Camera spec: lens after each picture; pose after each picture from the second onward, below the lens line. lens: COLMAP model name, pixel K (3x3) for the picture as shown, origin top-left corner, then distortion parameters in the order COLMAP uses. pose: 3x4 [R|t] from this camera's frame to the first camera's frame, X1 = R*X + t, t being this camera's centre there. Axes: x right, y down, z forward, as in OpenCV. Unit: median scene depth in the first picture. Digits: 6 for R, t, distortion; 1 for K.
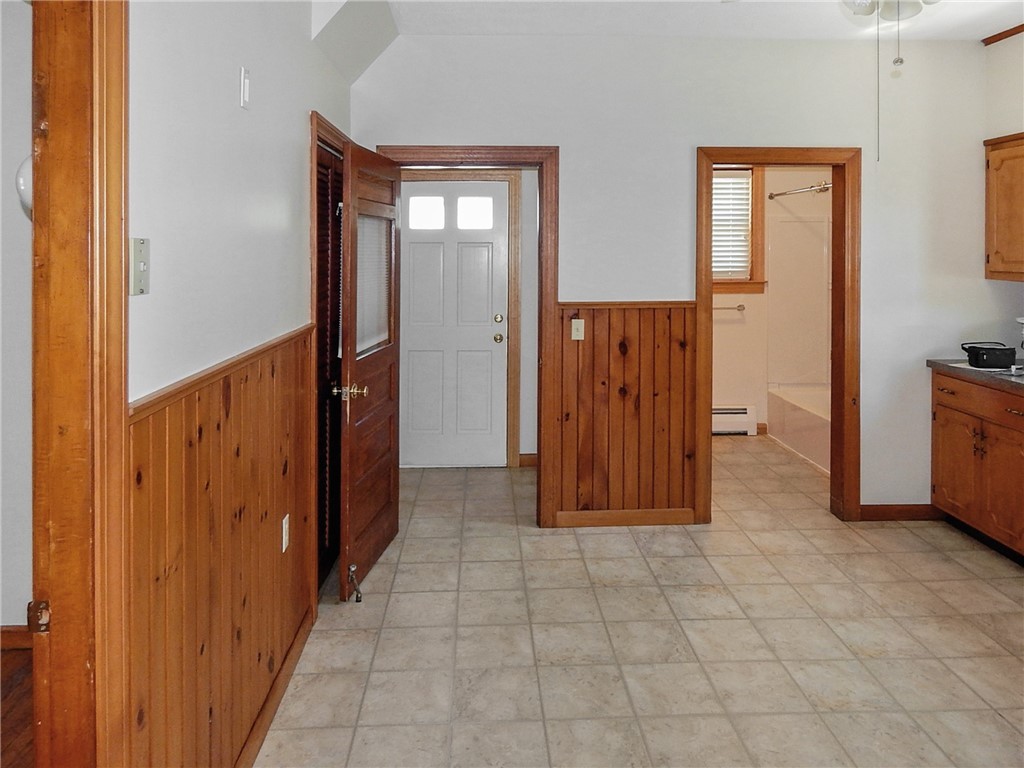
lens RADIAL K [[677.2, 0, 513.0], [0, 677.2, 382.8], [0, 0, 1]] dist [0.004150, -0.003275]
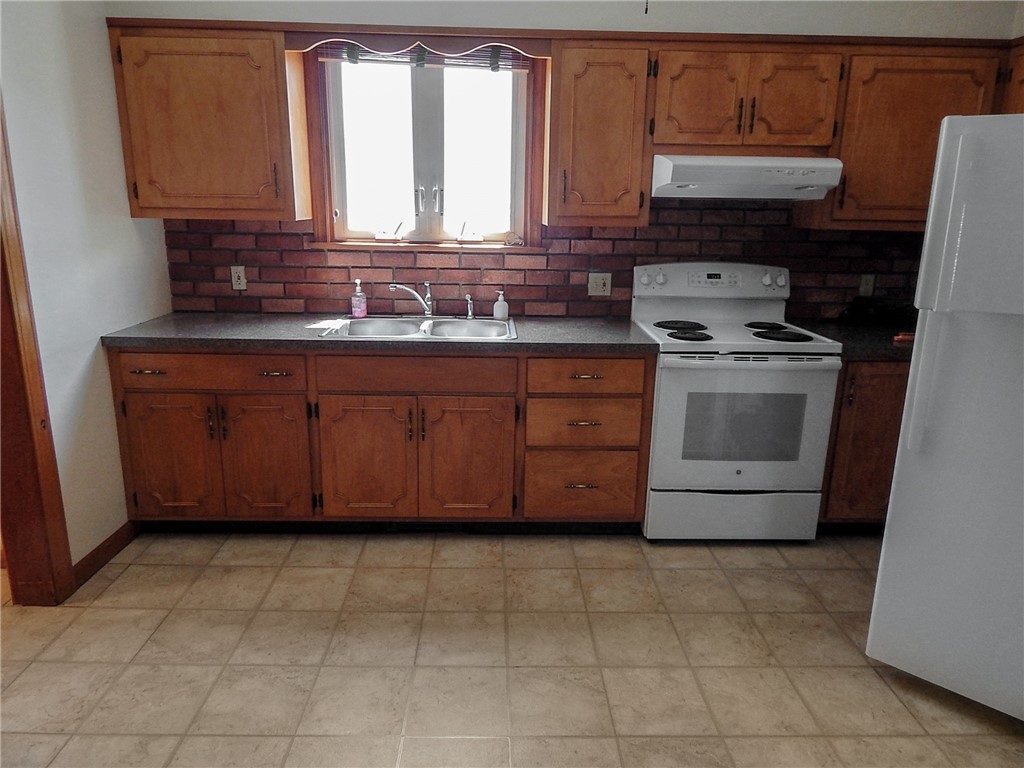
lens RADIAL K [[677.2, 0, 513.4], [0, 677.2, 401.1], [0, 0, 1]] dist [0.004150, -0.003275]
pose [[0.023953, -0.282580, 0.958945, -0.082370], [0.166096, 0.947013, 0.274915, -0.102993], [-0.985819, 0.152692, 0.069619, 0.595132]]
